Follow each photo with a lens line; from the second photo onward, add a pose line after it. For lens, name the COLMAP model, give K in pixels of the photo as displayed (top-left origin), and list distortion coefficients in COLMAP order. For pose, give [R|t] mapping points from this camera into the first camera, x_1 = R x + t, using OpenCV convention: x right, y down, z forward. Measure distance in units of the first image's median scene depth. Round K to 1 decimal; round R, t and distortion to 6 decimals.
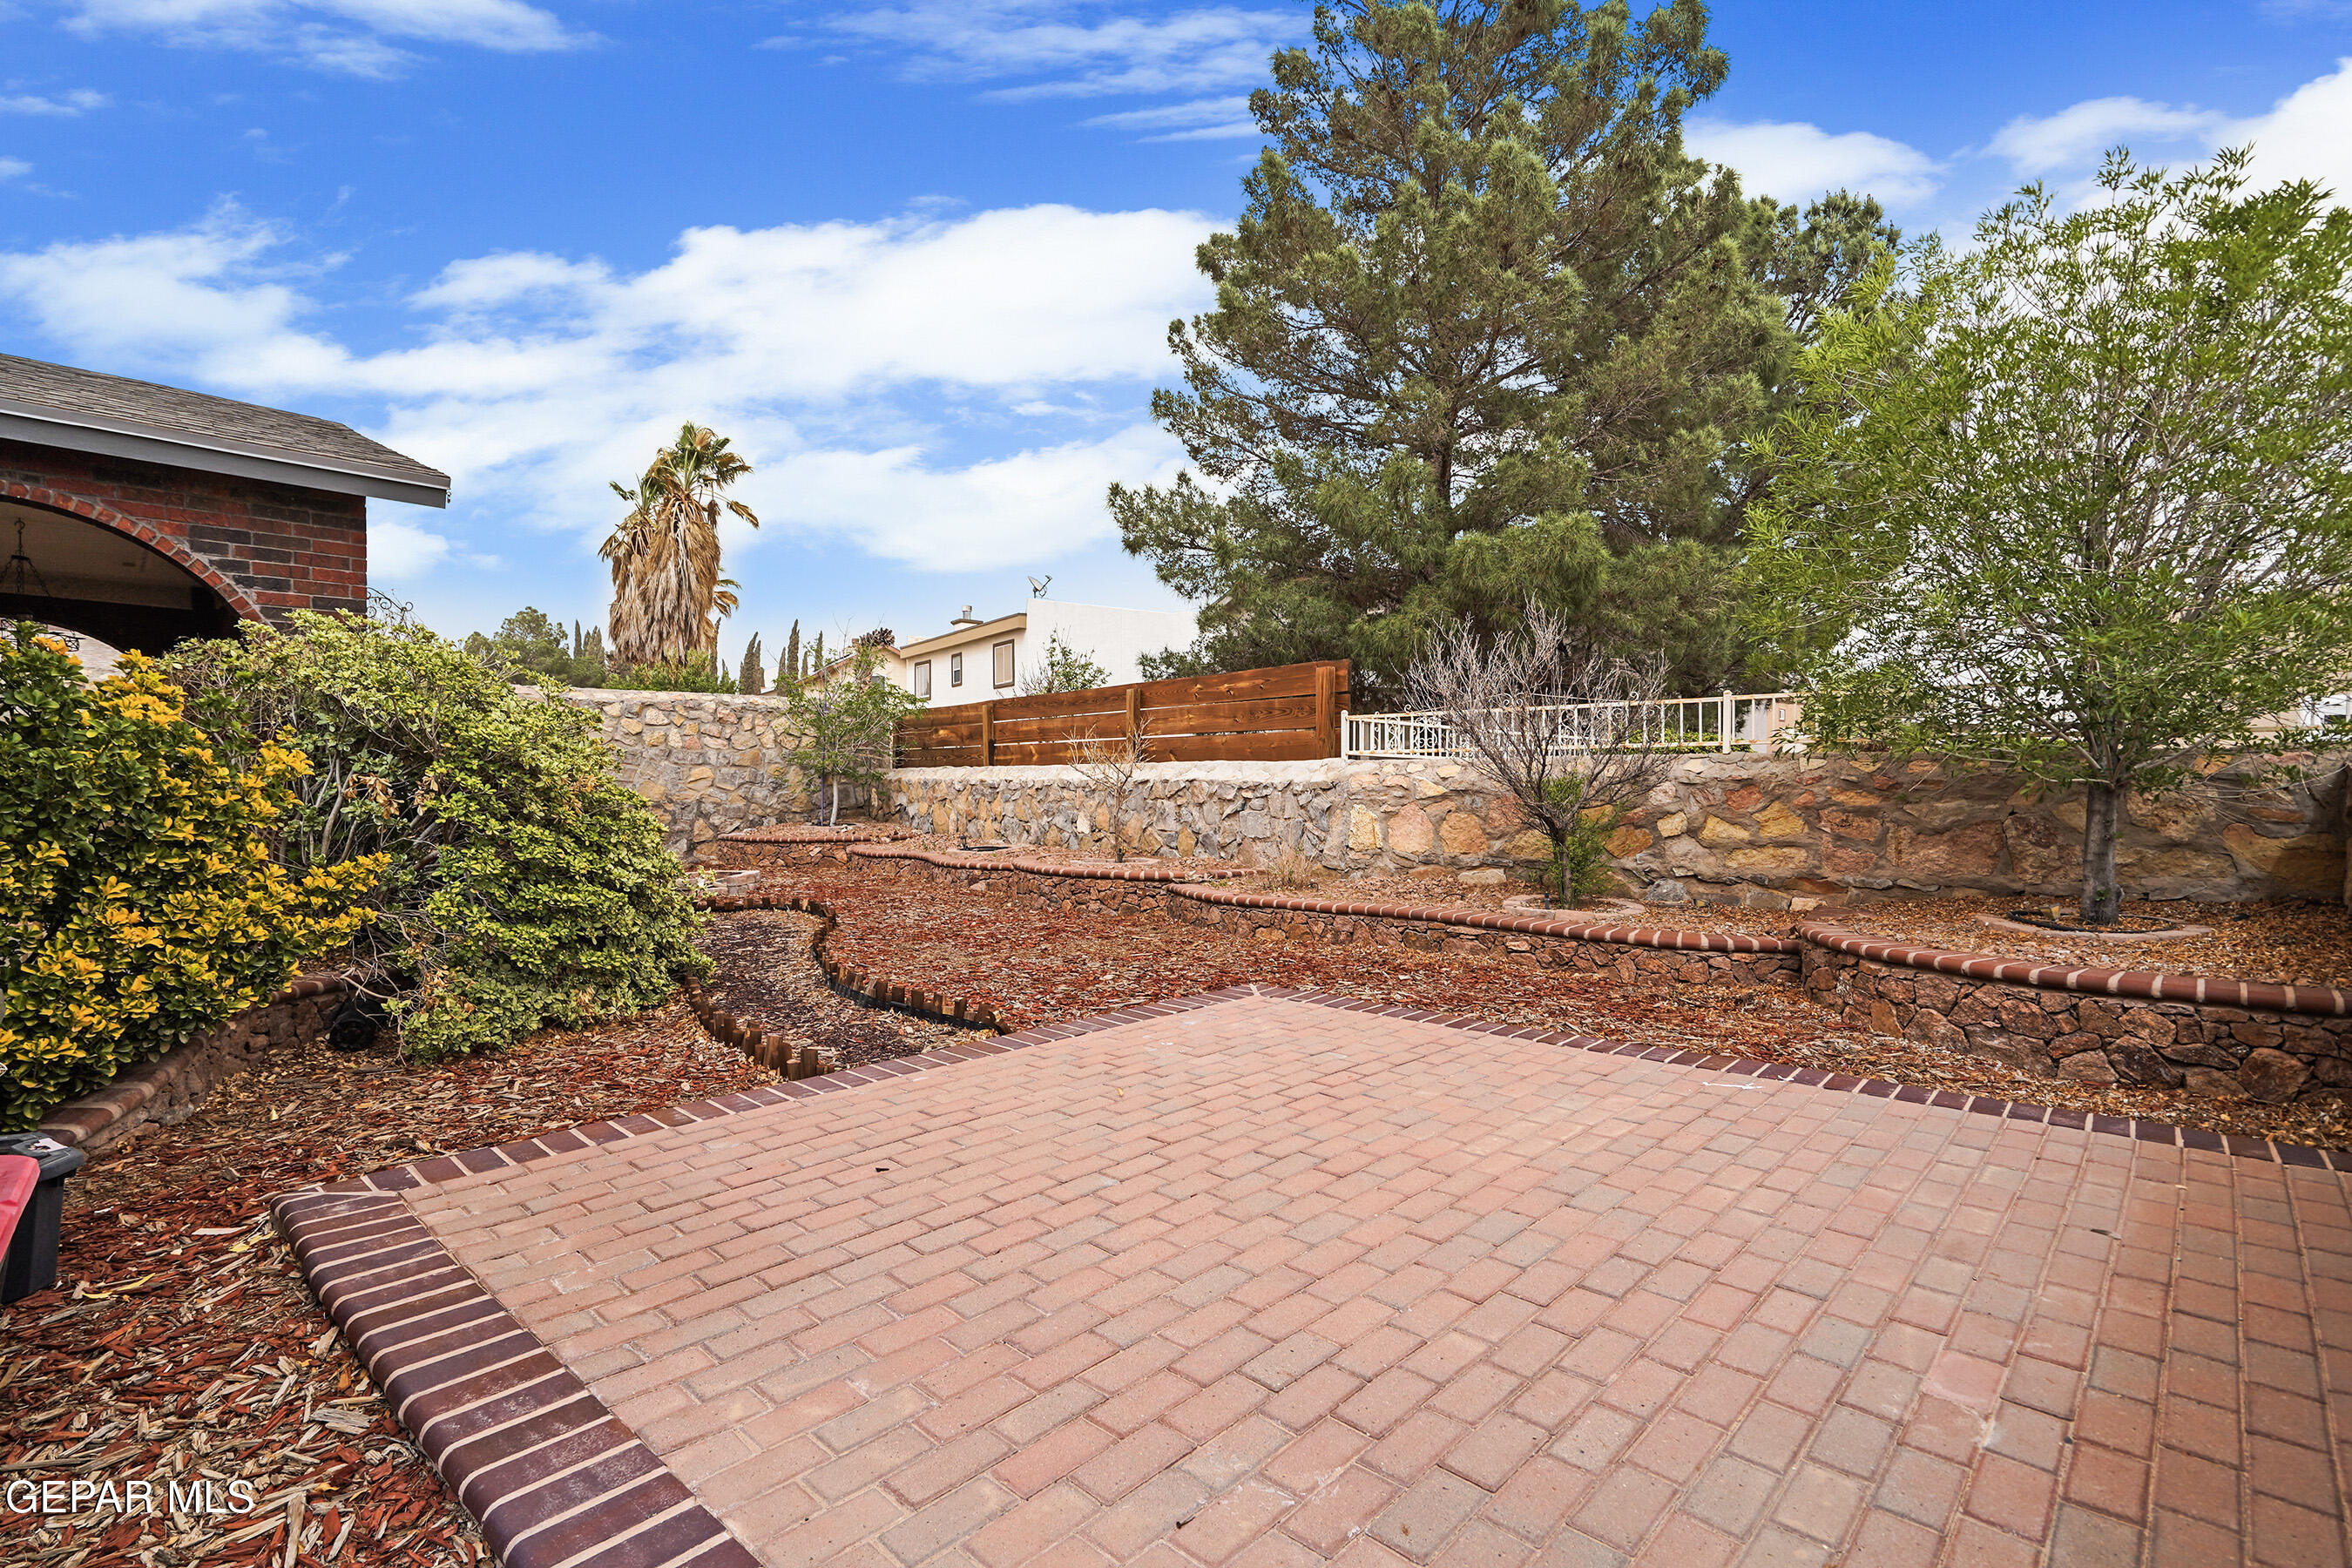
lens RADIAL K [[1086.9, 0, 1176.0], [0, 1086.9, 784.0], [0, 0, 1]] dist [0.002461, -0.000116]
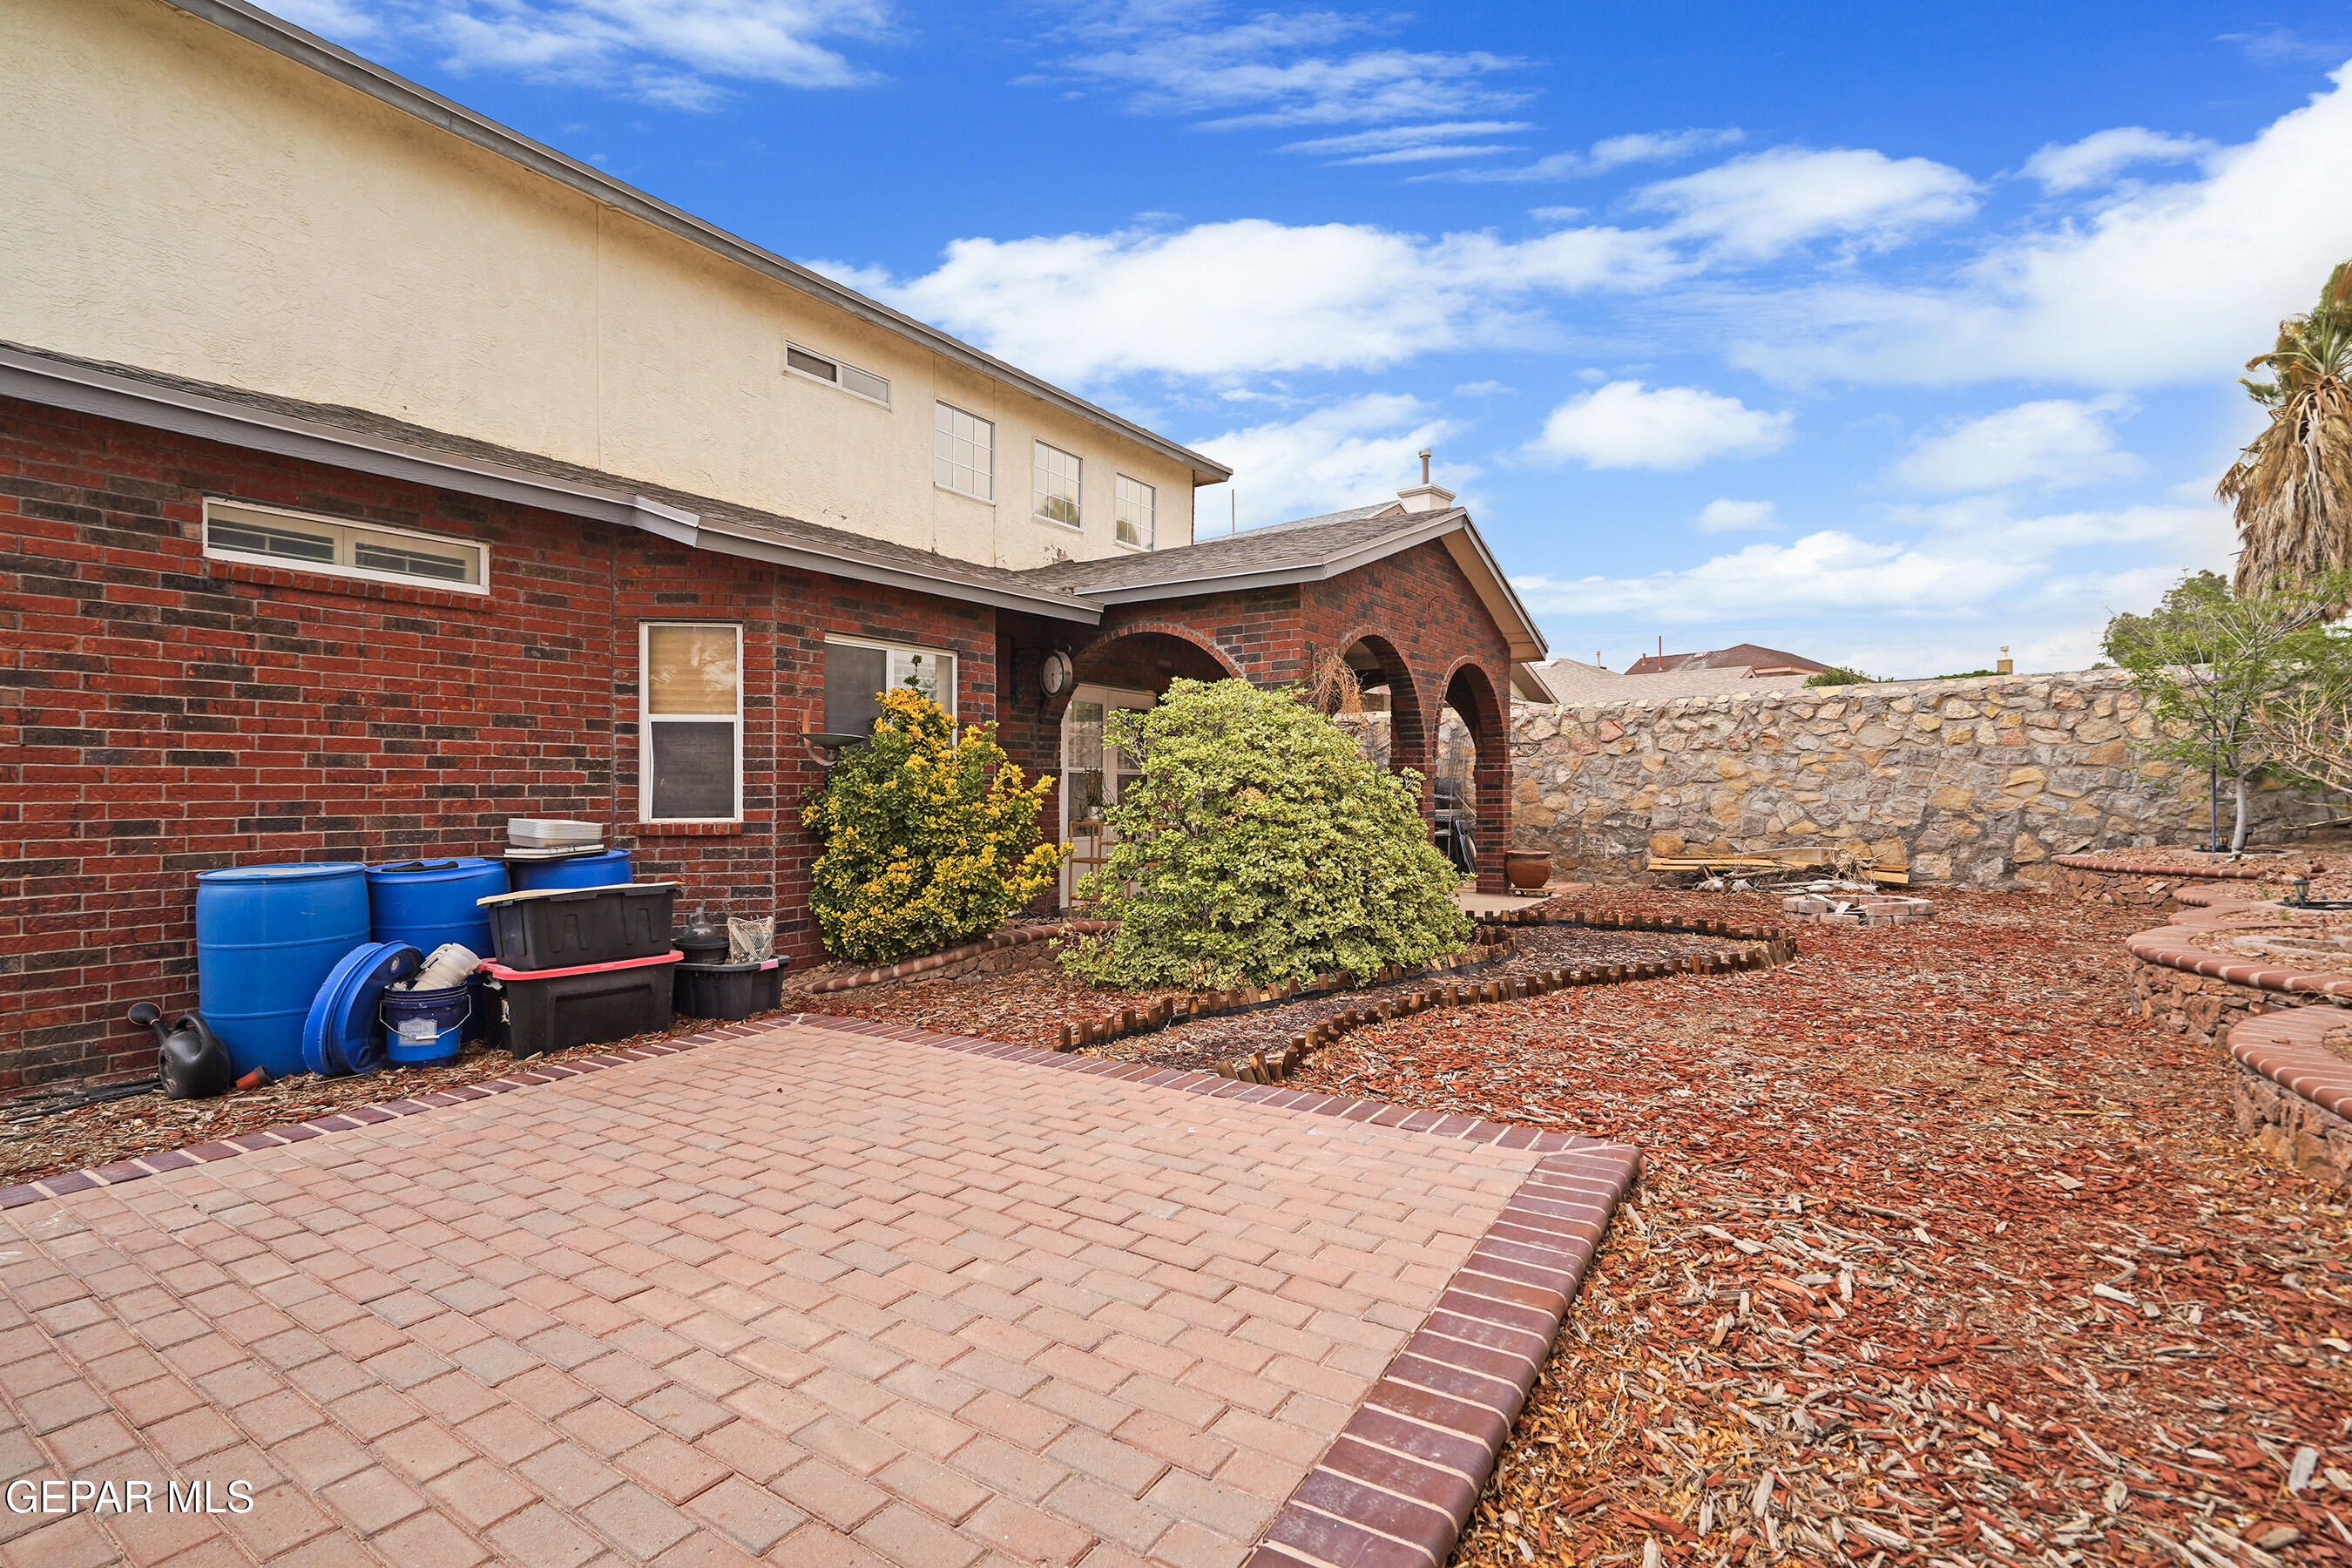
lens RADIAL K [[1086.9, 0, 1176.0], [0, 1086.9, 784.0], [0, 0, 1]] dist [0.002461, -0.000116]
pose [[0.175950, -0.002763, -0.984395, 0.233071], [0.003566, 0.999991, -0.002169, -0.004387], [0.984393, -0.003129, 0.175958, 0.253032]]
